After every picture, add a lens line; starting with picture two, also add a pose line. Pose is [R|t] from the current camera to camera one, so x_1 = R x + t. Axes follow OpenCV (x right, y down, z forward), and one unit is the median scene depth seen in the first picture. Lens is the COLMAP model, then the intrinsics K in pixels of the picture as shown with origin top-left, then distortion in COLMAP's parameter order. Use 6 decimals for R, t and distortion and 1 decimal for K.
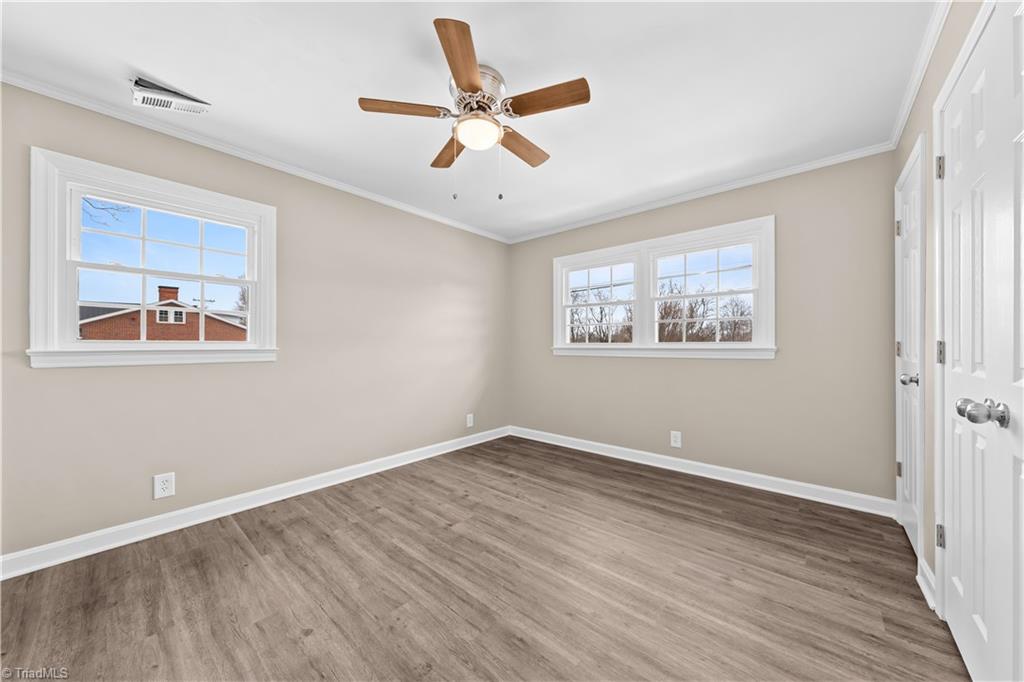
lens RADIAL K [[353.2, 0, 508.5], [0, 353.2, 345.5], [0, 0, 1]] dist [-0.000382, -0.000038]
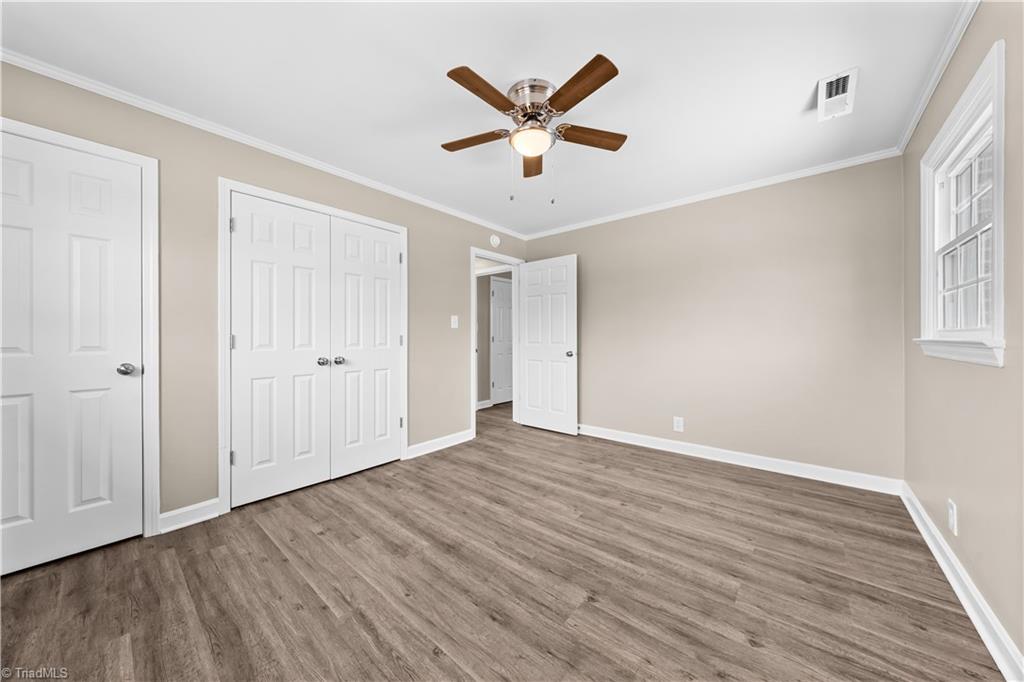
lens RADIAL K [[353.2, 0, 521.1], [0, 353.2, 335.6], [0, 0, 1]] dist [-0.000382, -0.000038]
pose [[-0.998922, 0.003700, -0.046273, -0.000024], [0.003811, 0.999990, -0.002298, 0.001079], [0.046264, -0.002472, -0.998926, 1.956097]]
